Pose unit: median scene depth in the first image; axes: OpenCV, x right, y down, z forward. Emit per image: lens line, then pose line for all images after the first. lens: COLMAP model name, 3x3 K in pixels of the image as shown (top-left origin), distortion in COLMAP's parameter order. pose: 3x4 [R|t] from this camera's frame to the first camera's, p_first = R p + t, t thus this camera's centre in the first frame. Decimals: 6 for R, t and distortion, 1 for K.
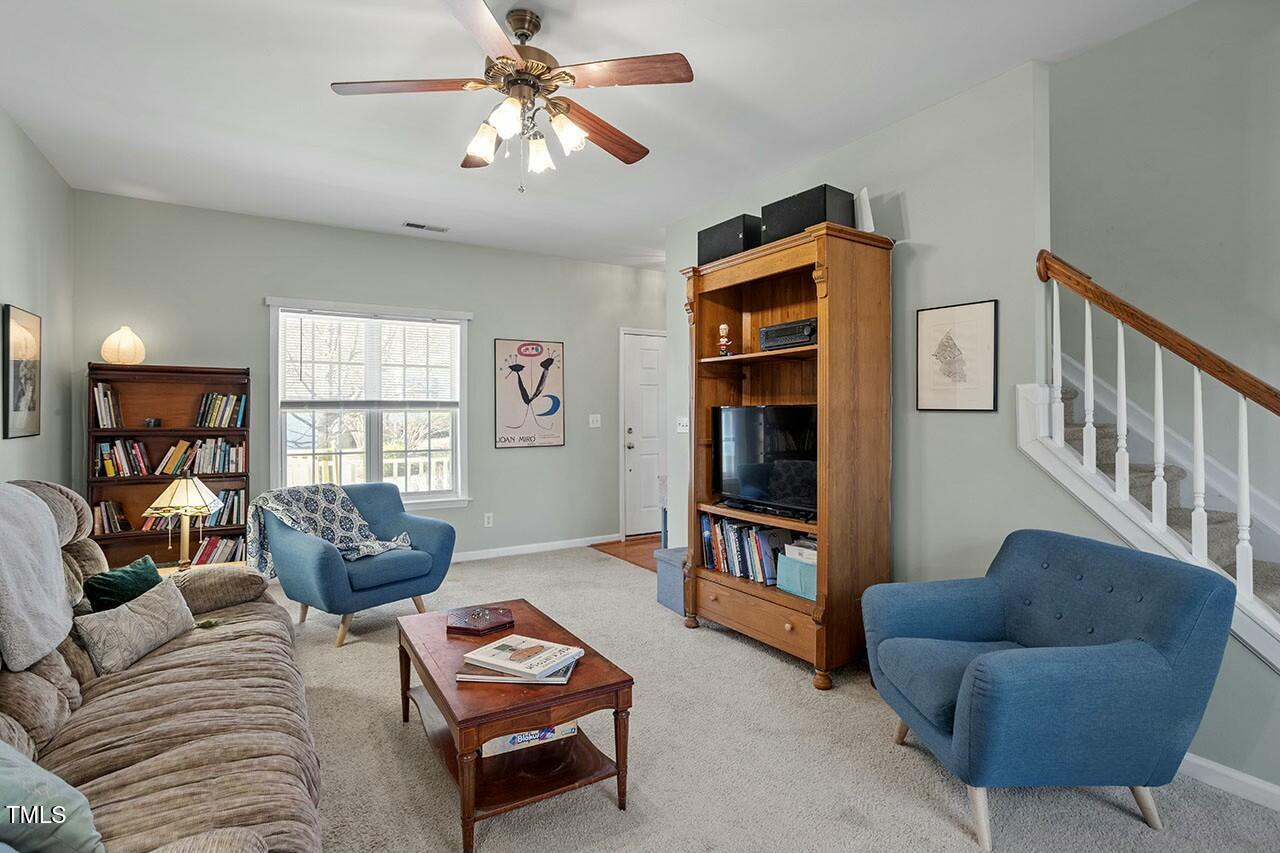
lens RADIAL K [[618.2, 0, 637.7], [0, 618.2, 414.1], [0, 0, 1]] dist [-0.003488, -0.000086]
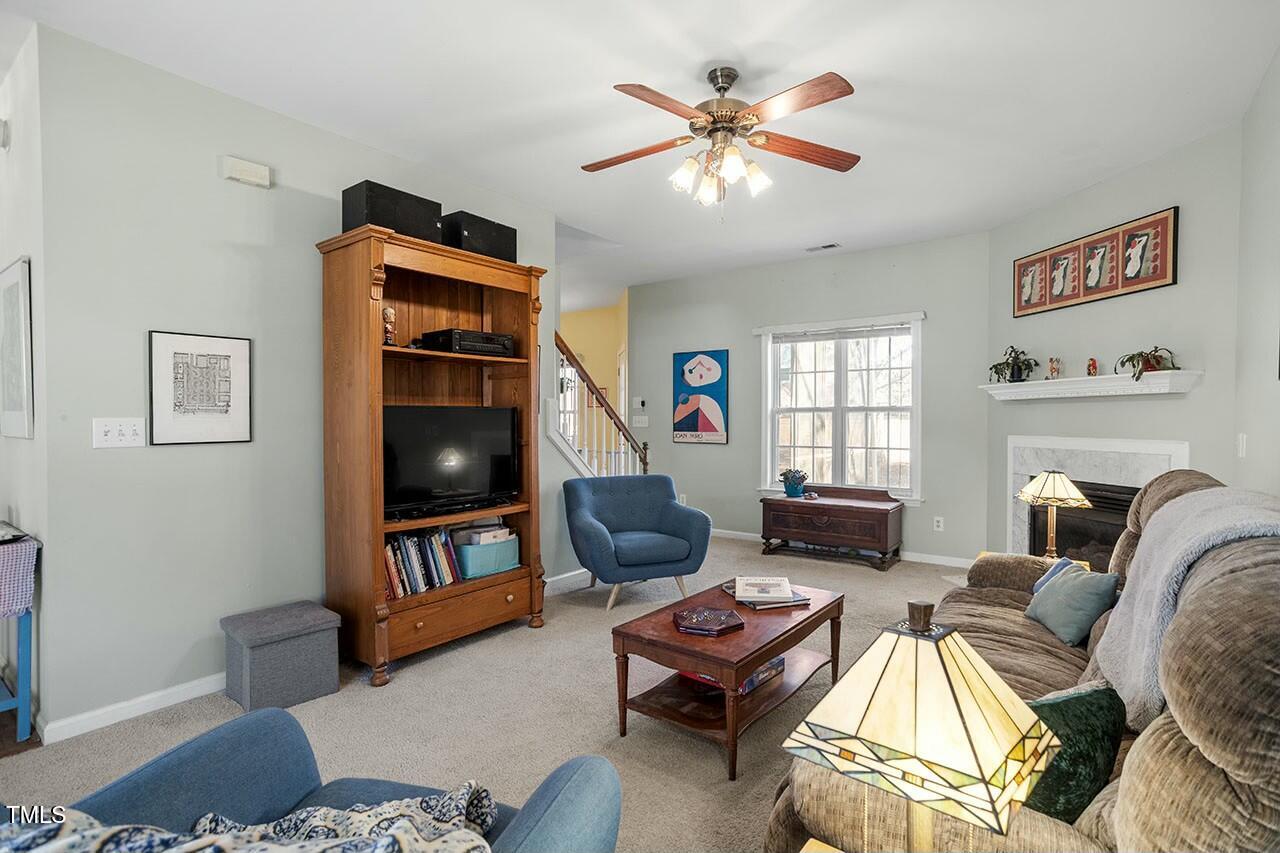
lens RADIAL K [[618.2, 0, 637.7], [0, 618.2, 430.2], [0, 0, 1]] dist [-0.003488, -0.000086]
pose [[-0.339906, -0.015378, 0.940334, -0.858628], [-0.001344, 0.999873, 0.015865, 0.009001], [-0.940458, 0.004129, -0.339884, 1.073310]]
